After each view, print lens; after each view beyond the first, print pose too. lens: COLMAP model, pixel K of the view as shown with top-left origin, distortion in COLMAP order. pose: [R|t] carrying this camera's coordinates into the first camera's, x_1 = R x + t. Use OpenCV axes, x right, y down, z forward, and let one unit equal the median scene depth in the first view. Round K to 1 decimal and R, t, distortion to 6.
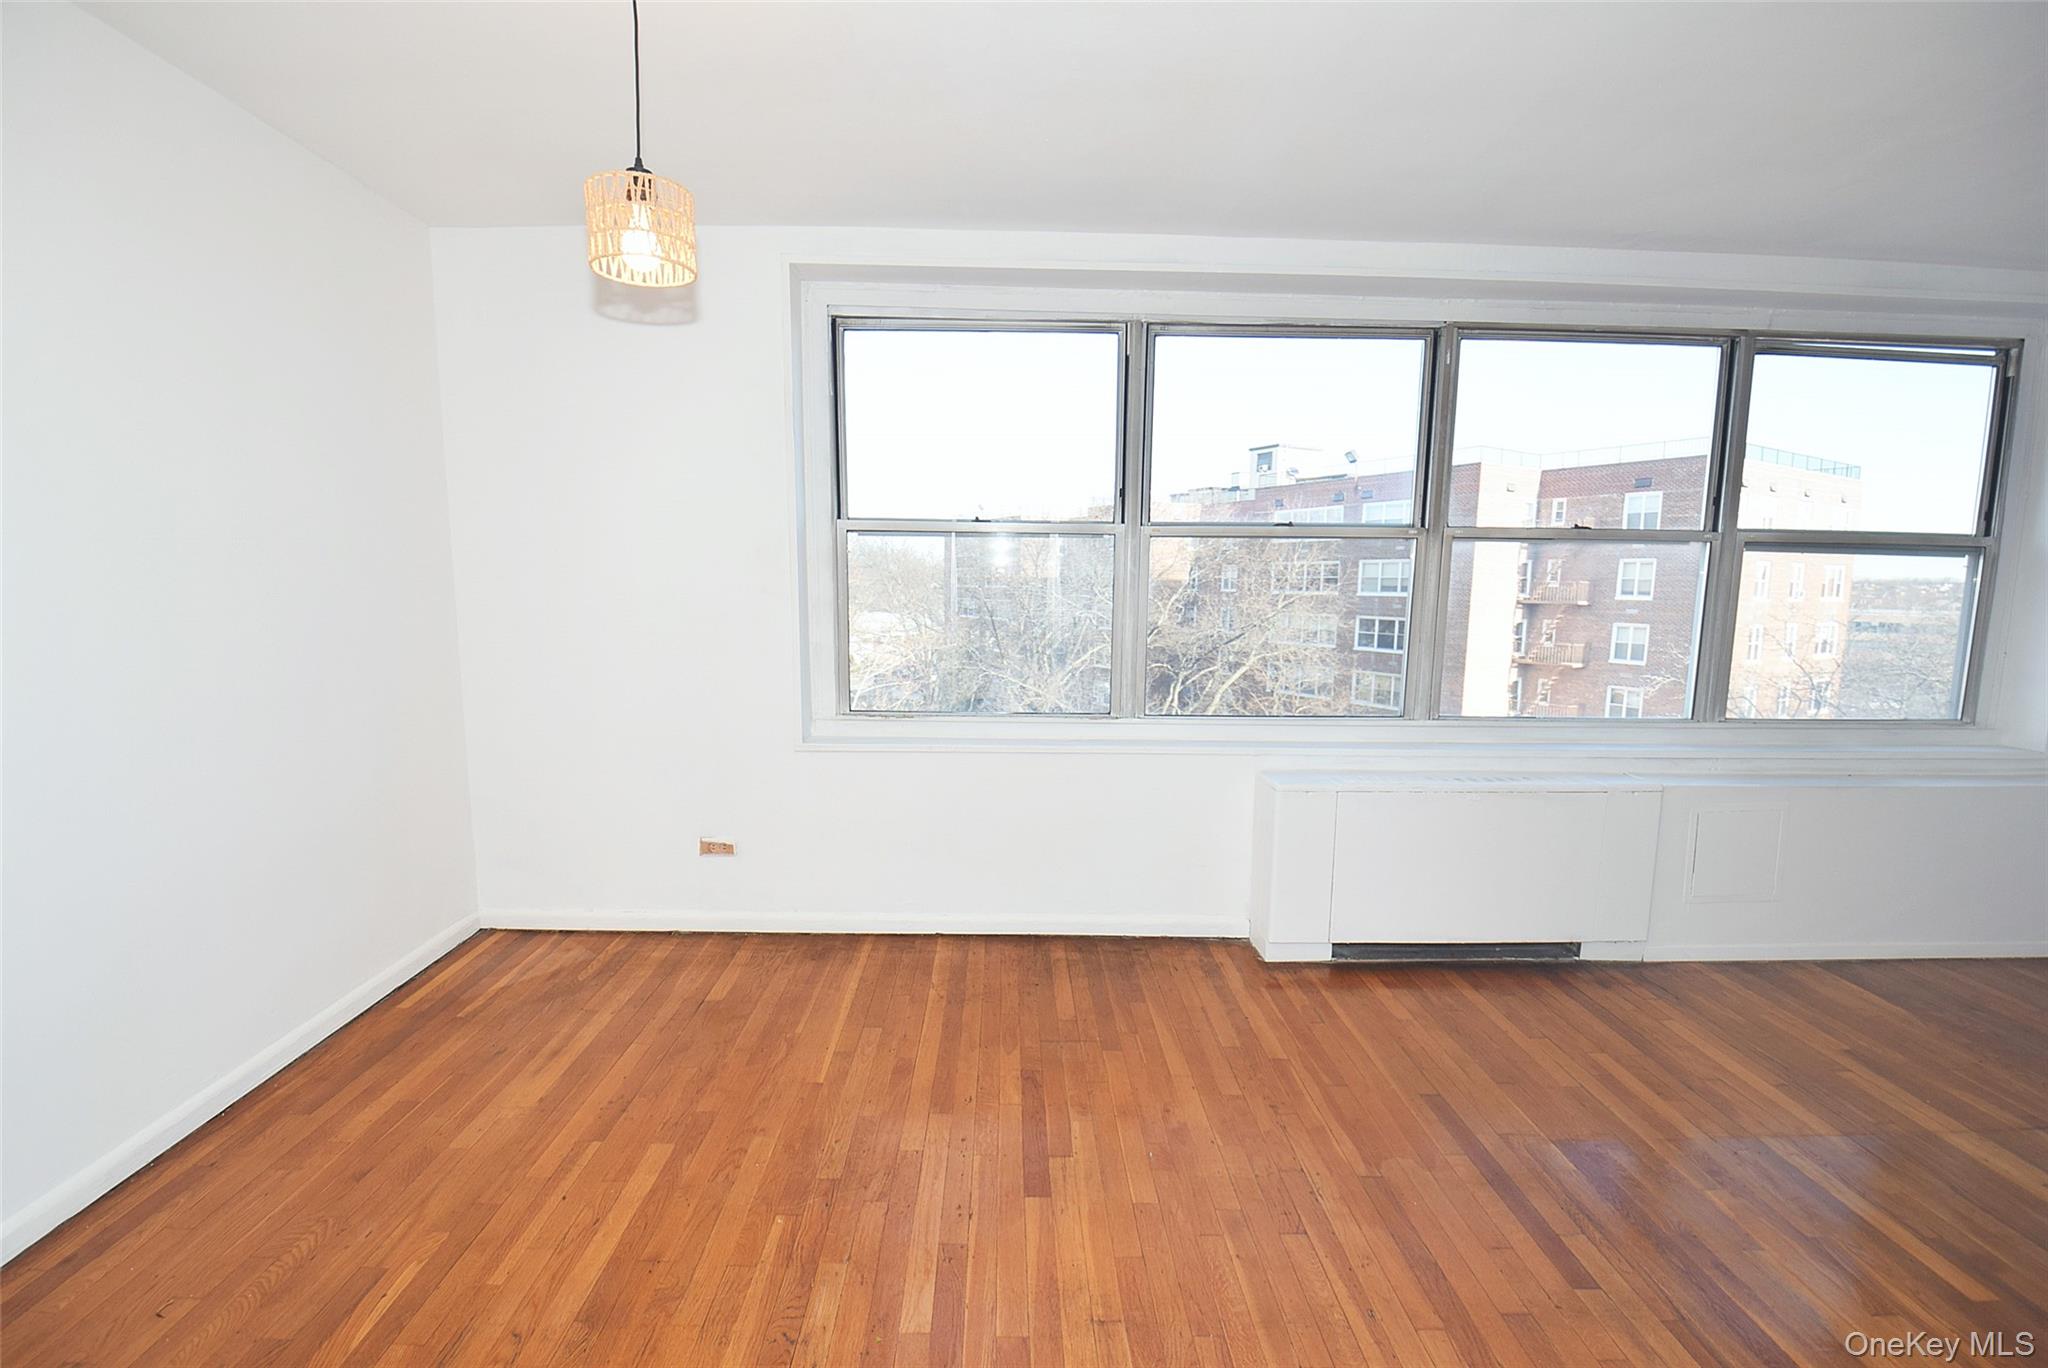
lens RADIAL K [[908.7, 0, 1031.8], [0, 908.7, 693.7], [0, 0, 1]] dist [0.009602, -0.018419]
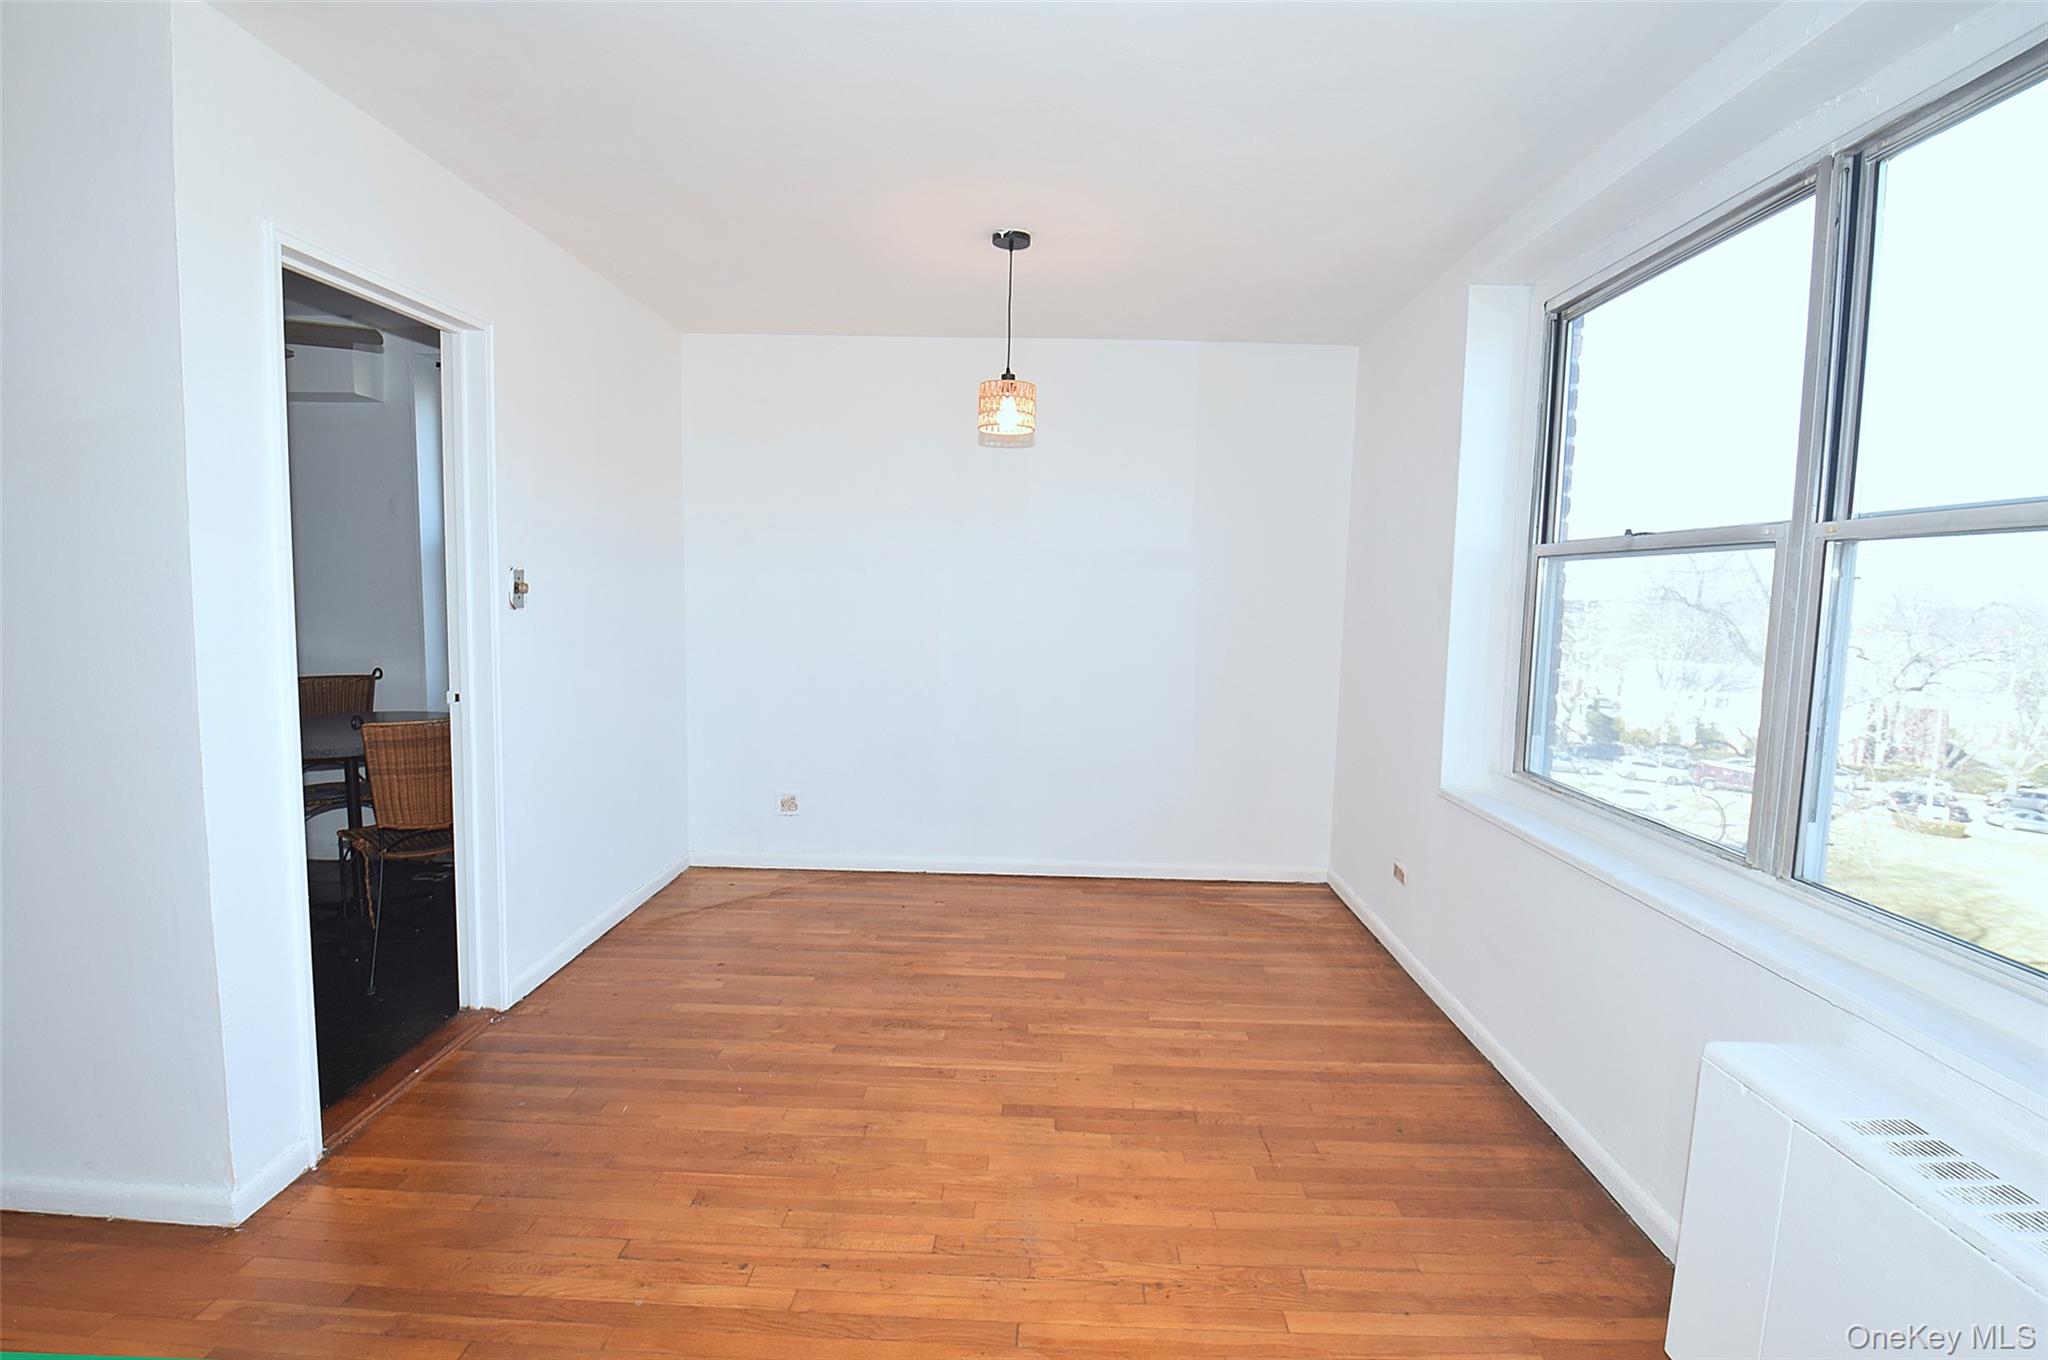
lens RADIAL K [[958.9, 0, 1021.5], [0, 958.9, 682.3], [0, 0, 1]] dist [0.004433, -0.022018]
pose [[-0.055883, 0.082669, -0.995009, 0.740091], [-0.153644, 0.983984, 0.090382, -0.074130], [0.986545, 0.157928, -0.042286, 0.599681]]
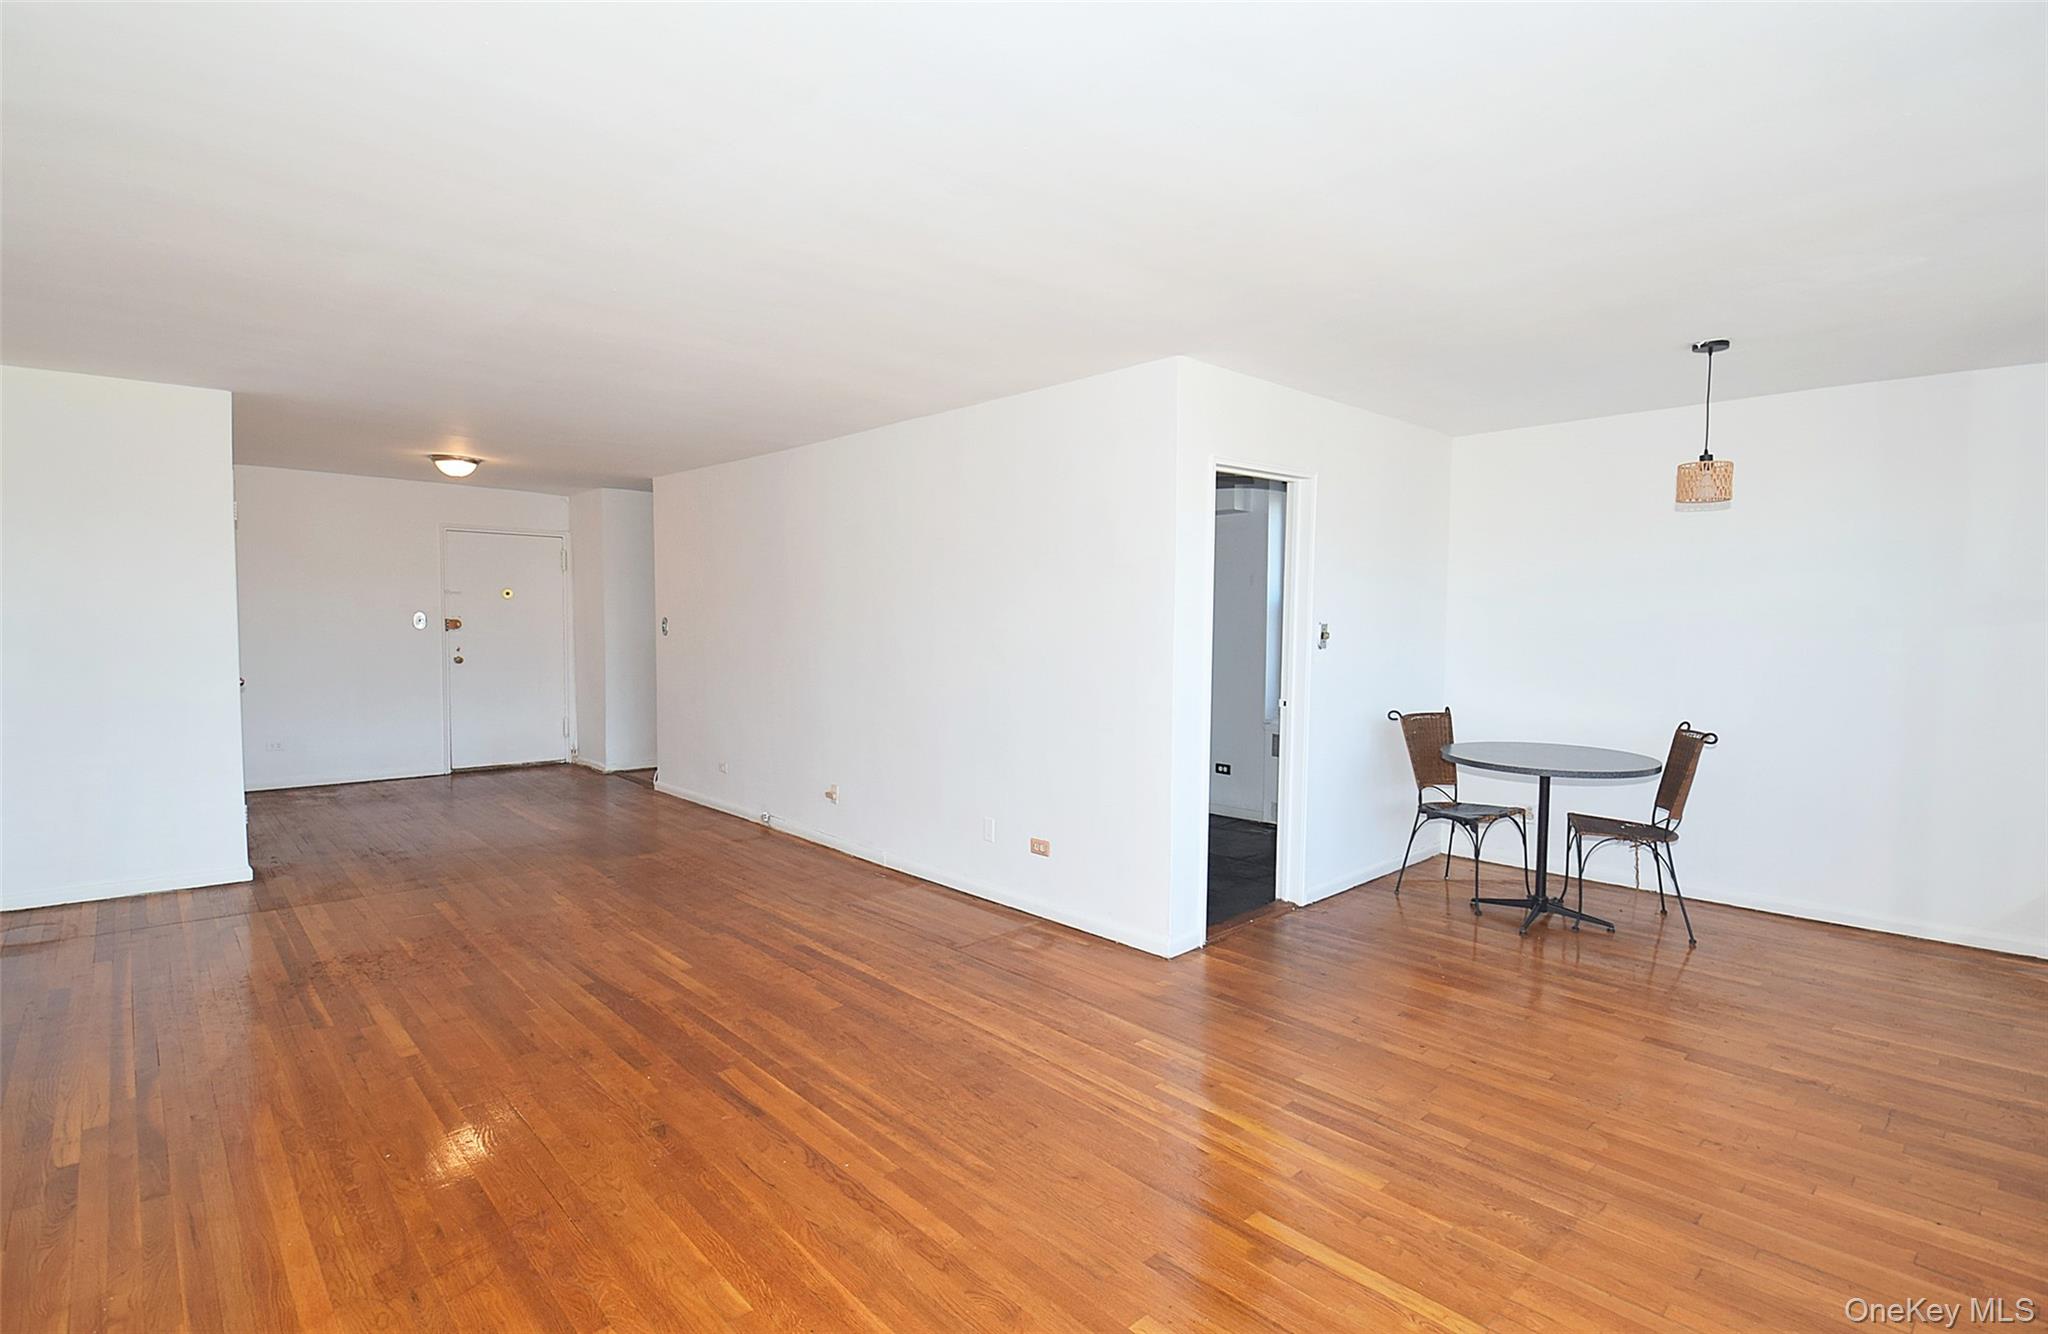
lens RADIAL K [[989.8, 0, 1010.2], [0, 989.8, 674.0], [0, 0, 1]] dist [-0.026838, -0.001772]
pose [[-0.755468, 0.022125, -0.654812, 1.153632], [-0.101473, 0.983419, 0.150300, -0.121262], [0.647280, 0.179992, -0.740697, 0.861764]]
